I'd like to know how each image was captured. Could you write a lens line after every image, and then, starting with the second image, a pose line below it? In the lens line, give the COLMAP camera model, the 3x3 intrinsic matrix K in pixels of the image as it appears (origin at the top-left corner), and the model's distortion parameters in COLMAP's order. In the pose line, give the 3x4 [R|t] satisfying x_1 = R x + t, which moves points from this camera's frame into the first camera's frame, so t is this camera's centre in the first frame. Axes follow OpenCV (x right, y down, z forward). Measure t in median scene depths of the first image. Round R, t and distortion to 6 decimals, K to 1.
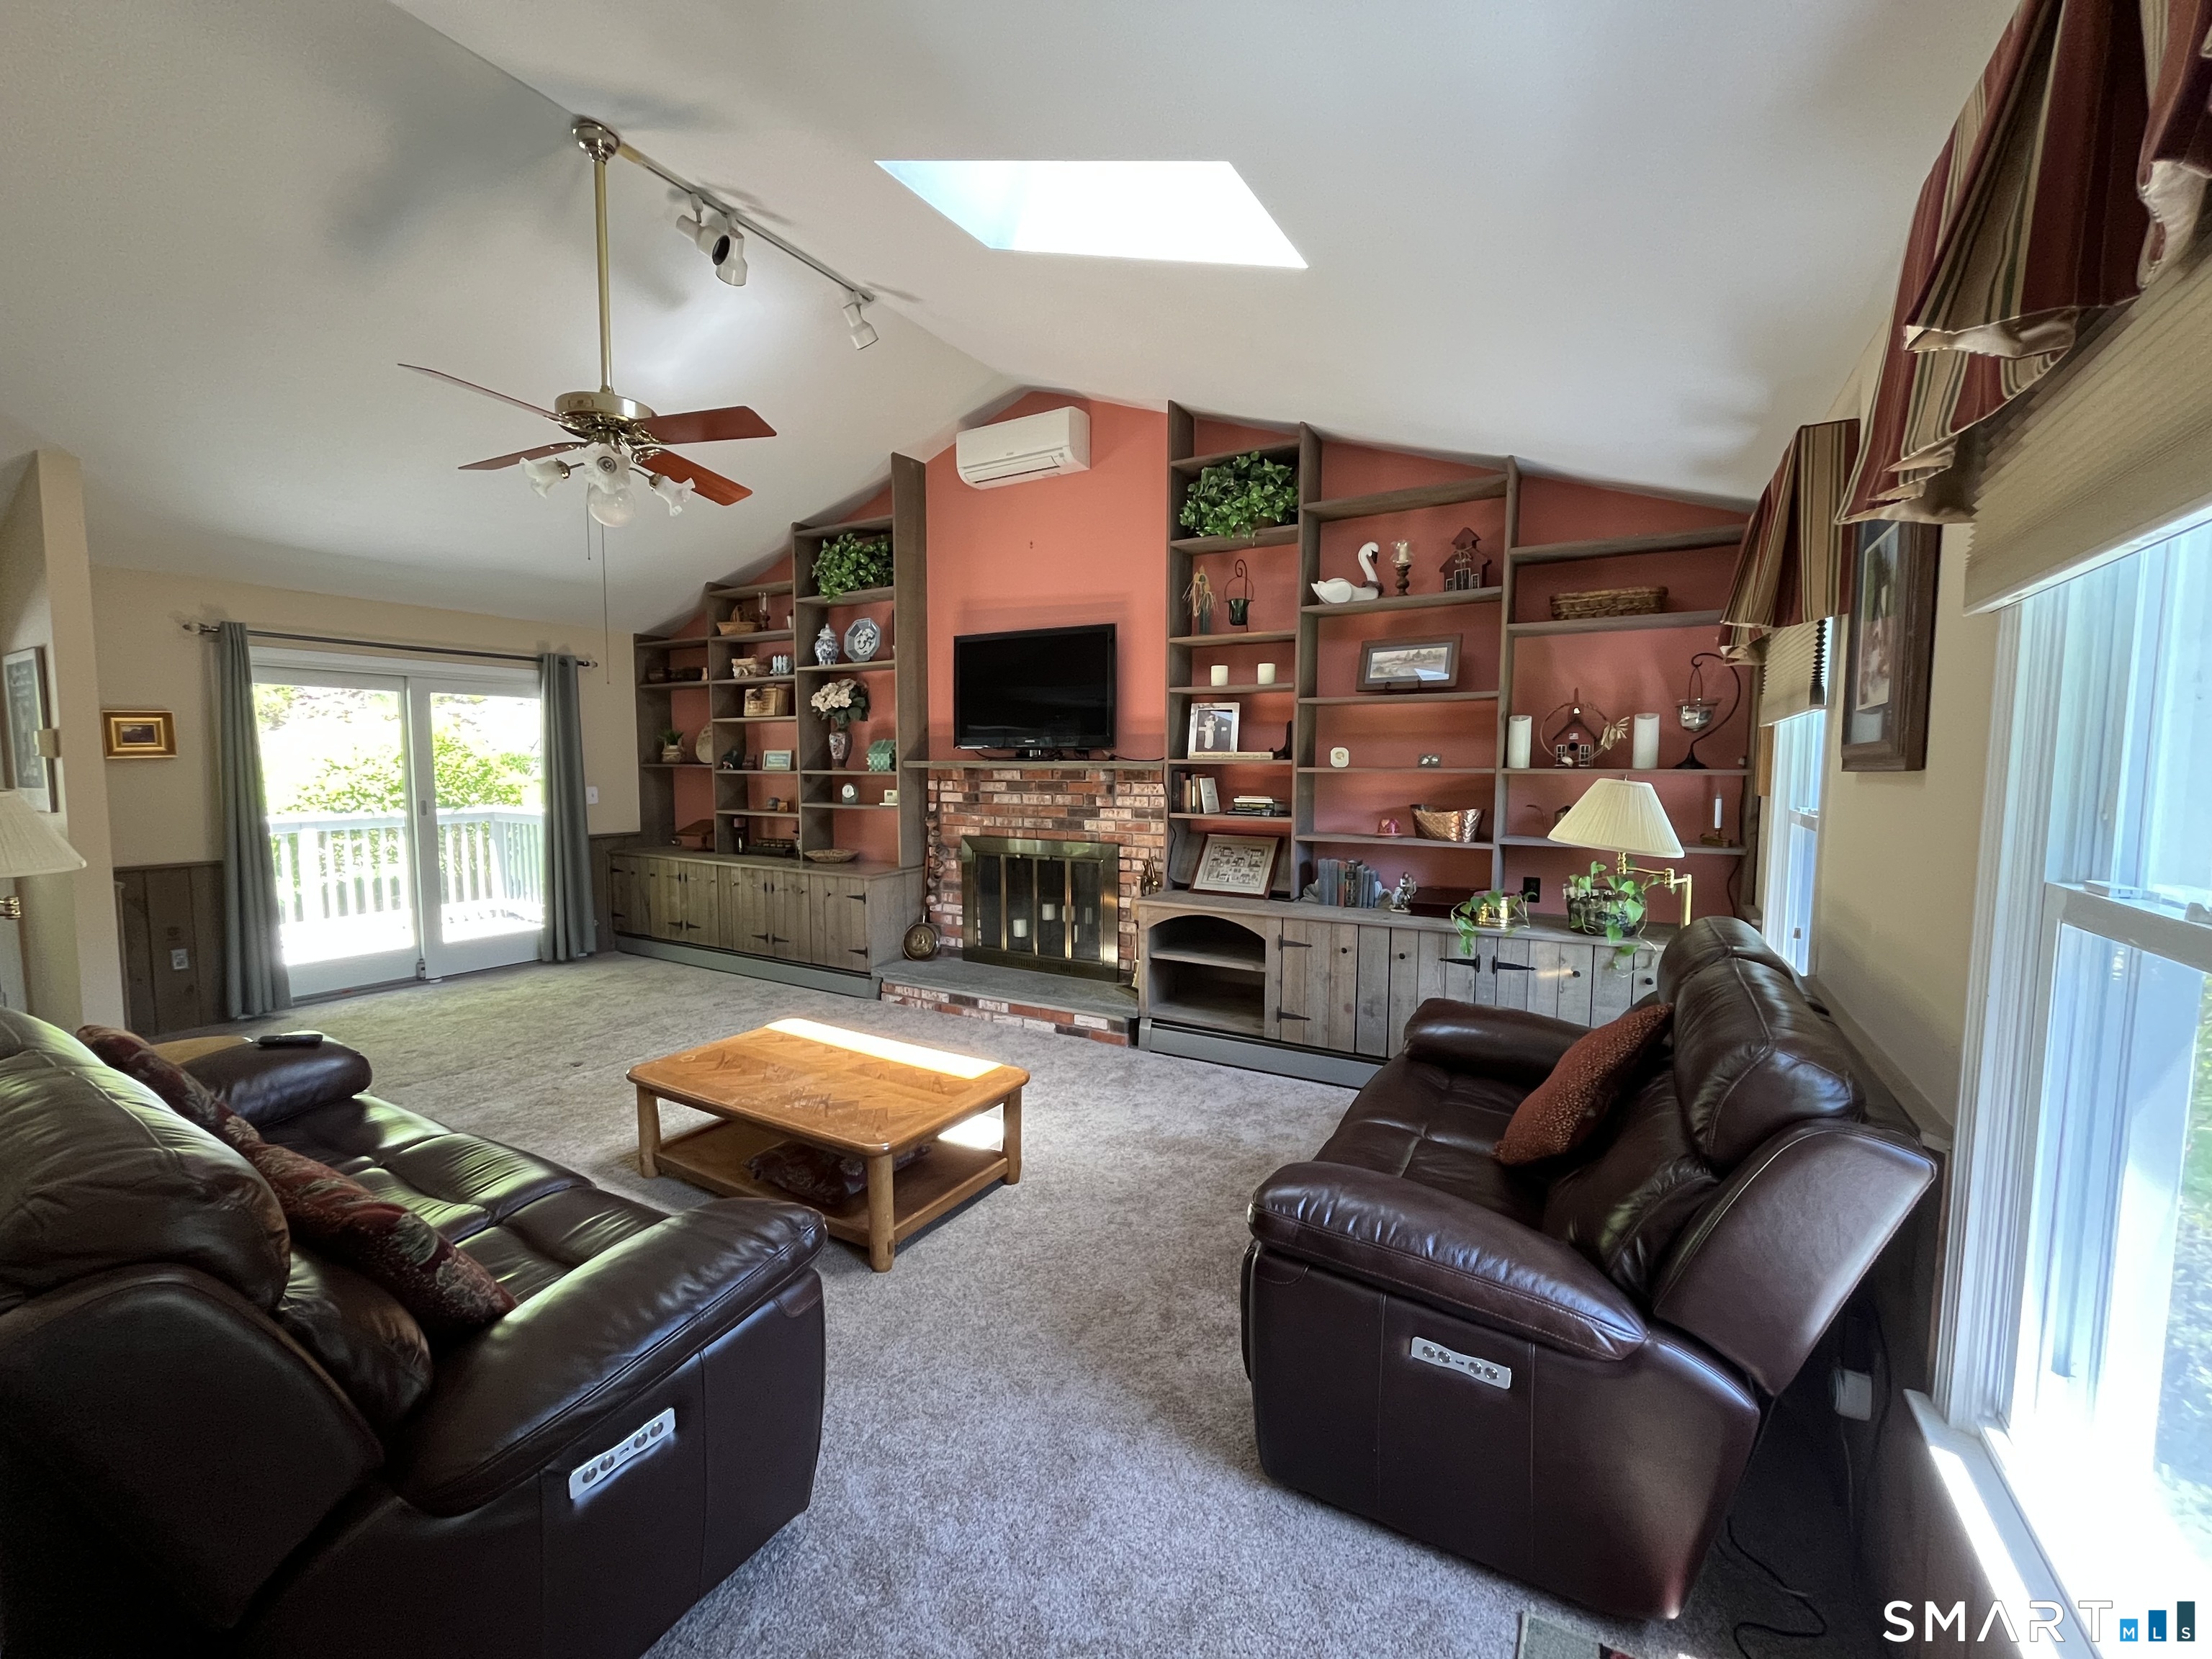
lens RADIAL K [[893.4, 0, 1103.8], [0, 893.4, 831.0], [0, 0, 1]] dist [-0.000348, 0.000027]
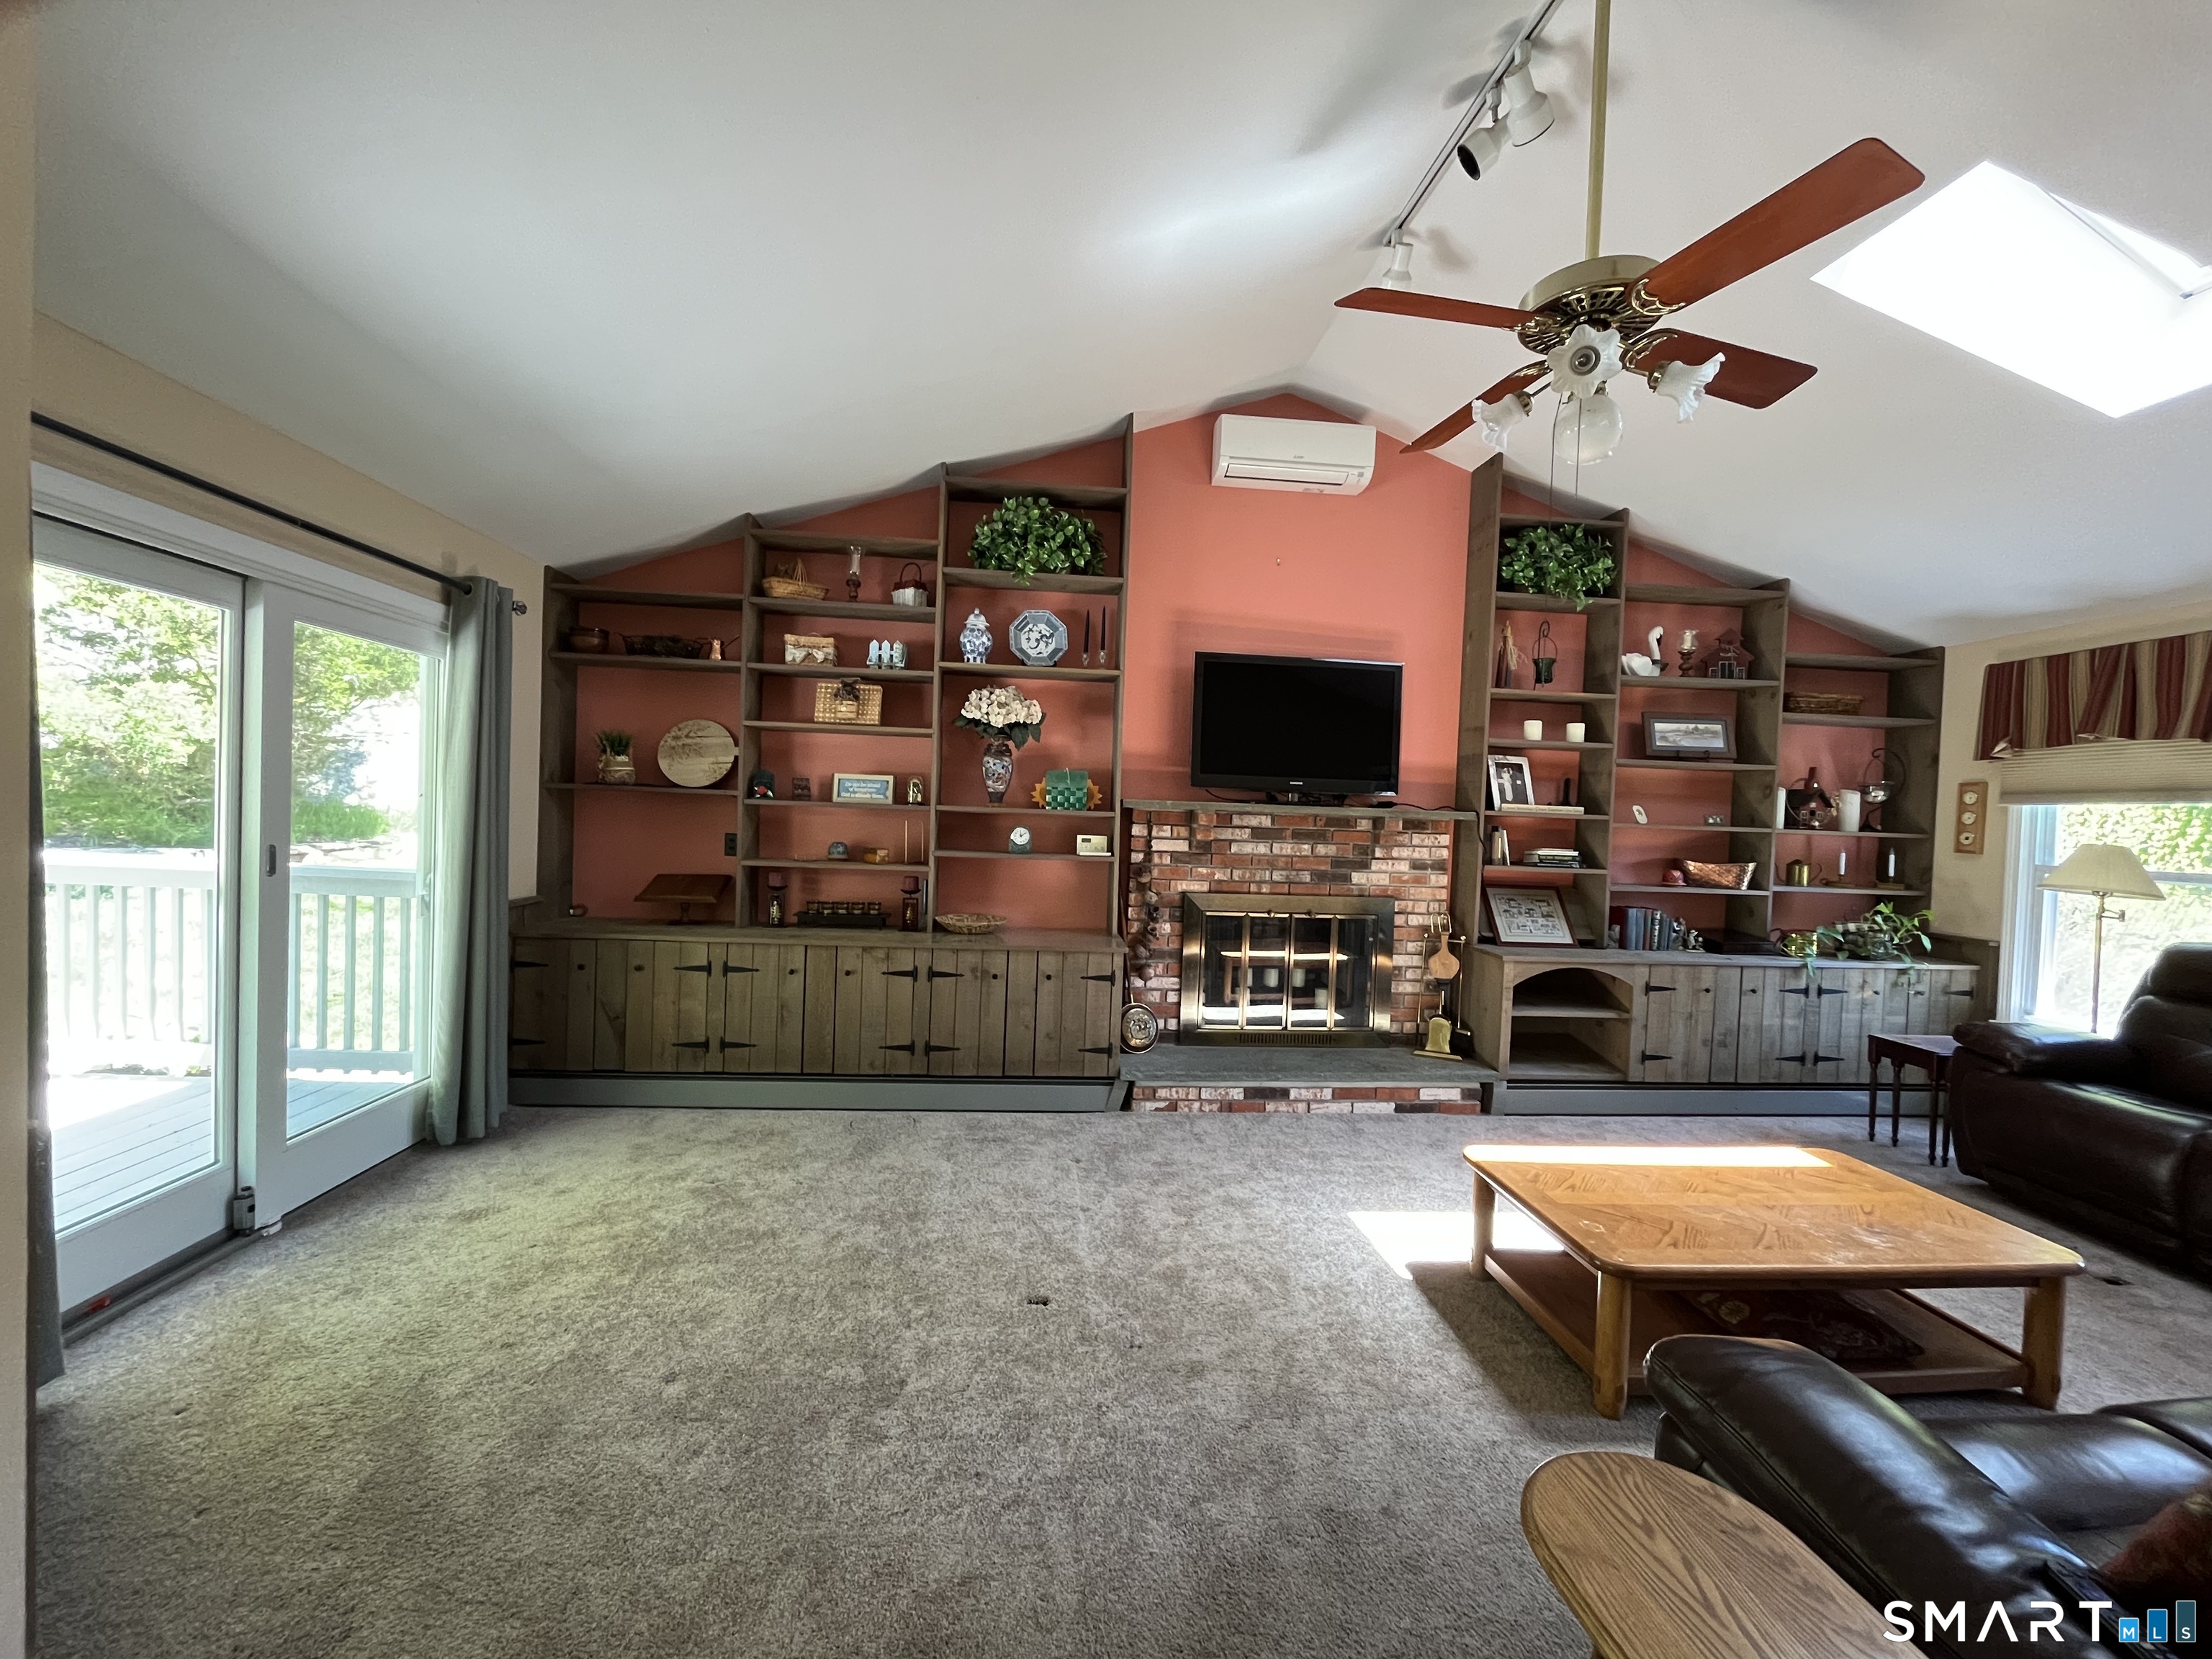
lens RADIAL K [[893.4, 0, 1096.3], [0, 893.4, 831.6], [0, 0, 1]] dist [-0.000348, 0.000027]
pose [[0.814585, 0.015595, 0.579834, -0.790084], [0.010020, 0.999111, -0.040949, -0.019843], [-0.579958, 0.039166, 0.813705, 0.423515]]
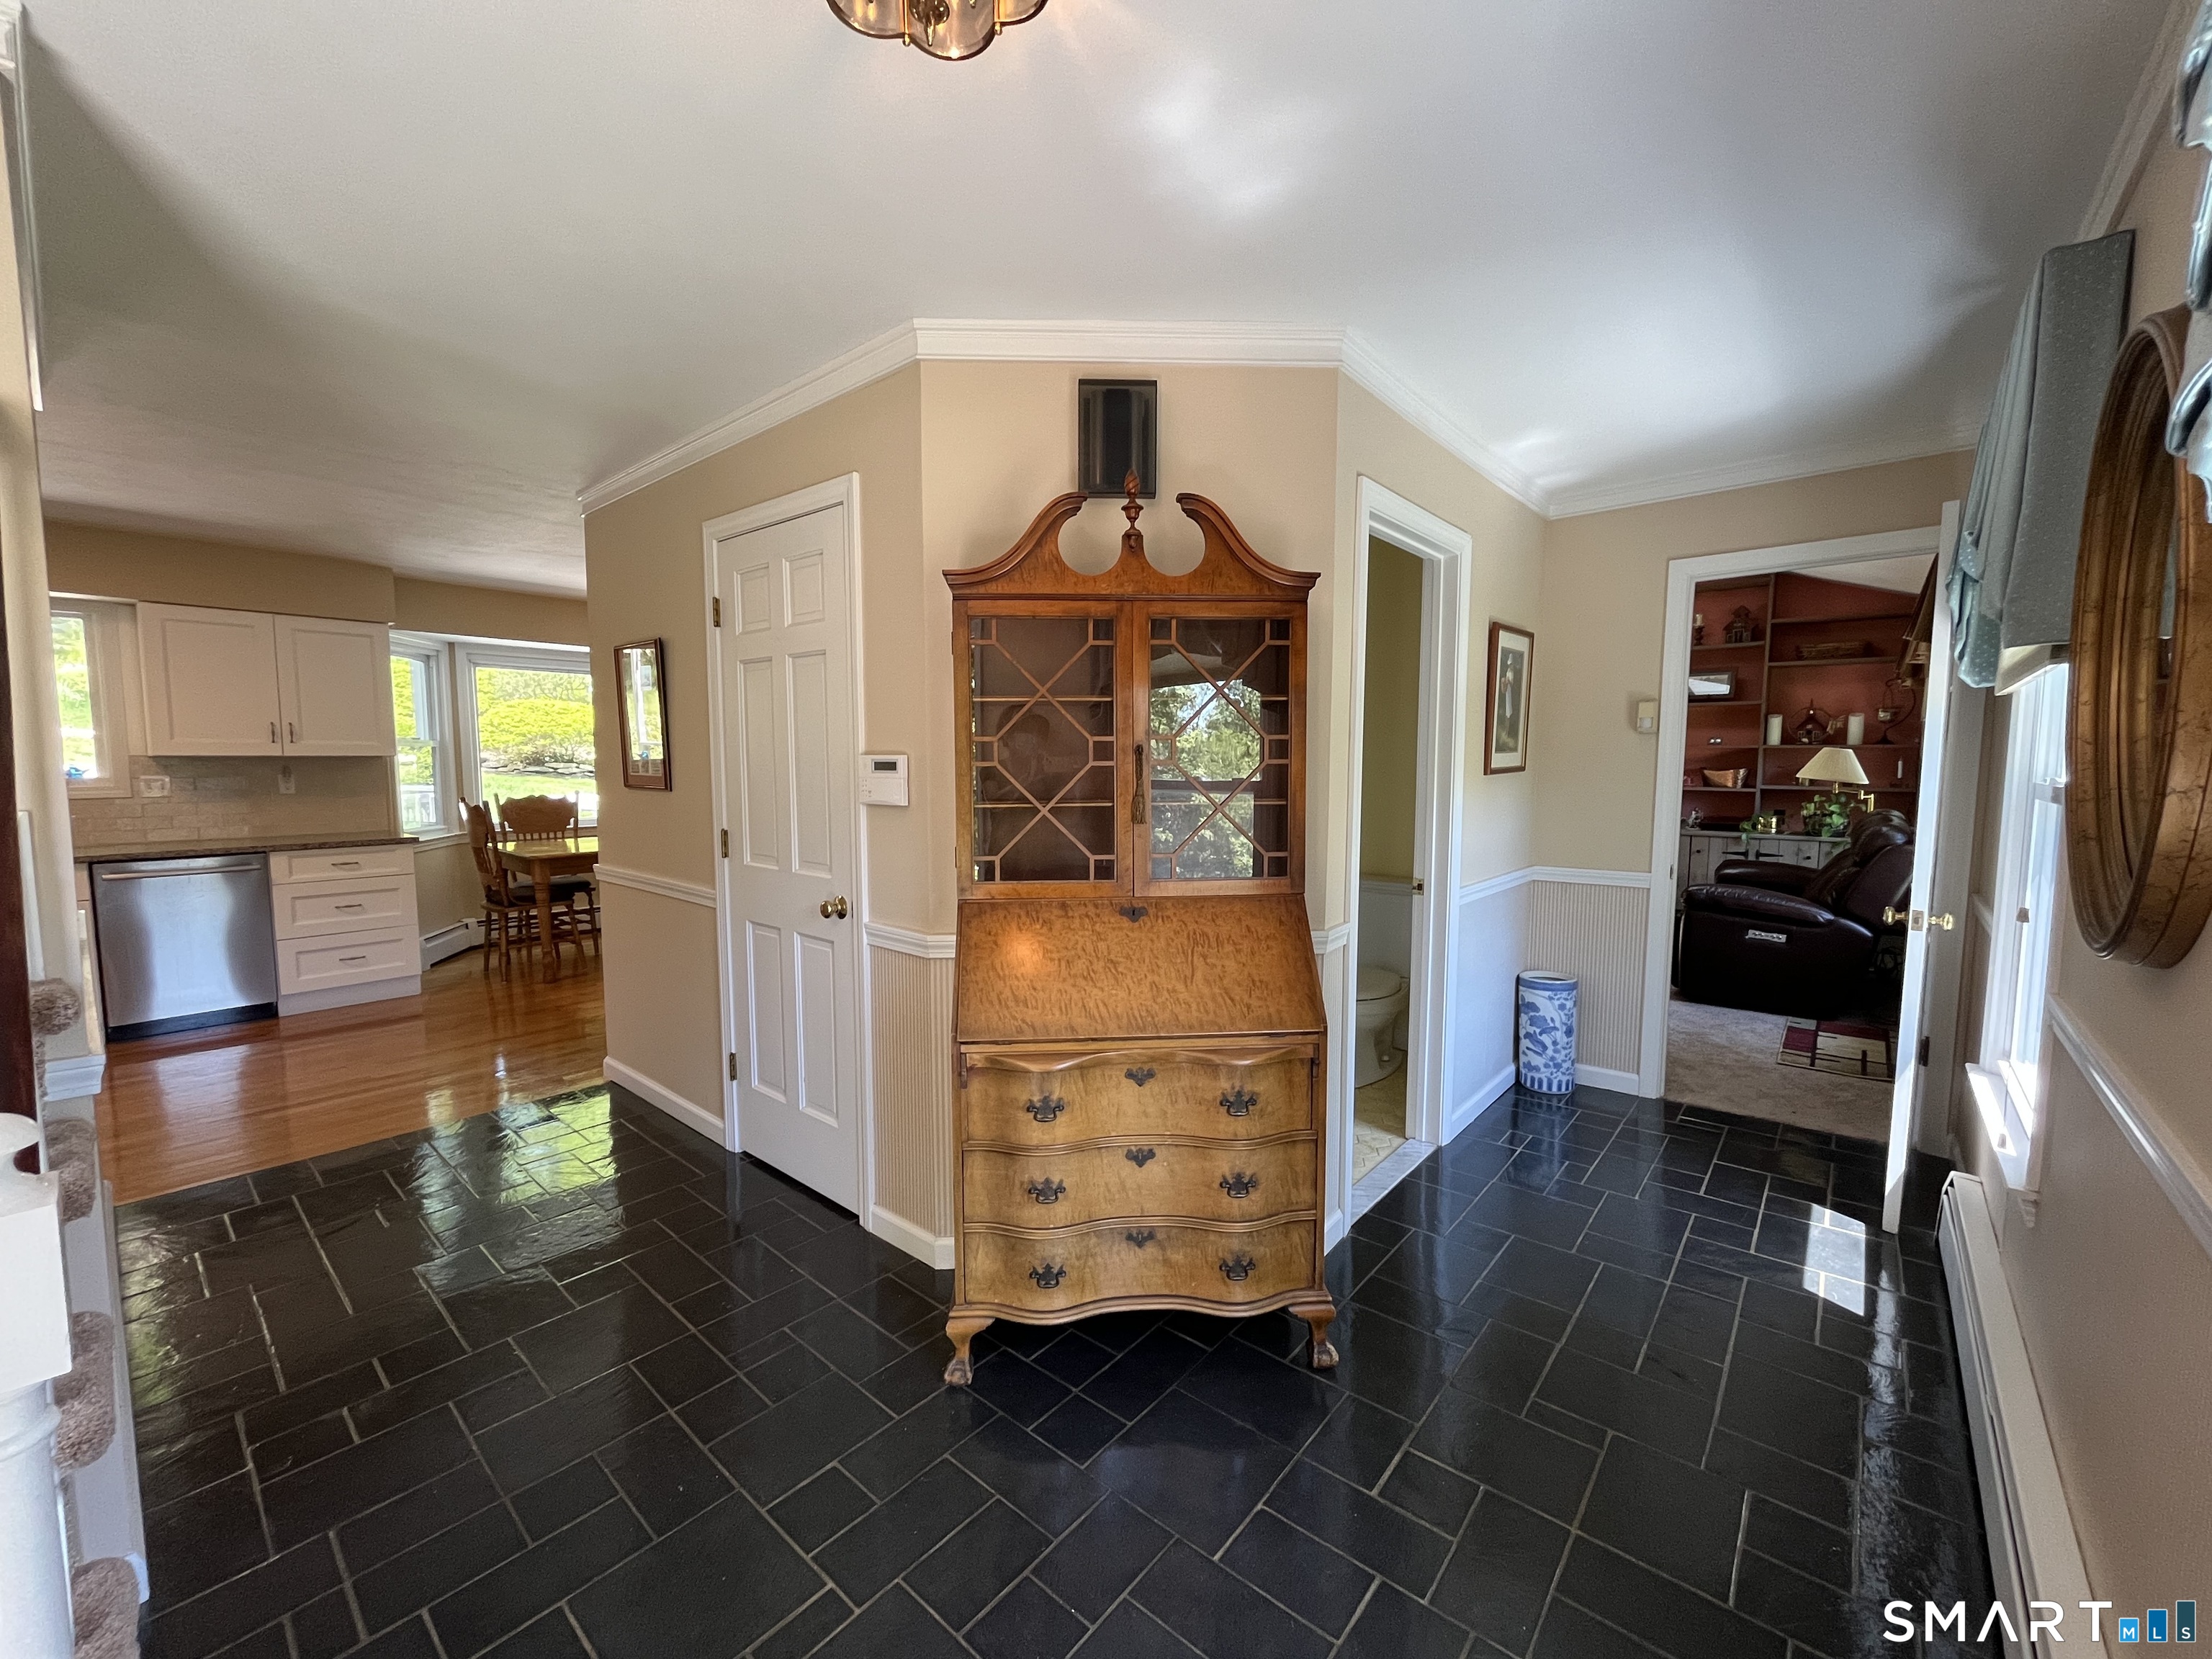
lens RADIAL K [[893.4, 0, 1106.4], [0, 893.4, 829.6], [0, 0, 1]] dist [-0.000348, 0.000027]
pose [[0.984863, 0.017025, -0.172494, -0.398474], [-0.015517, 0.999829, 0.010086, 0.075711], [0.172636, -0.007257, 0.984959, -0.730569]]
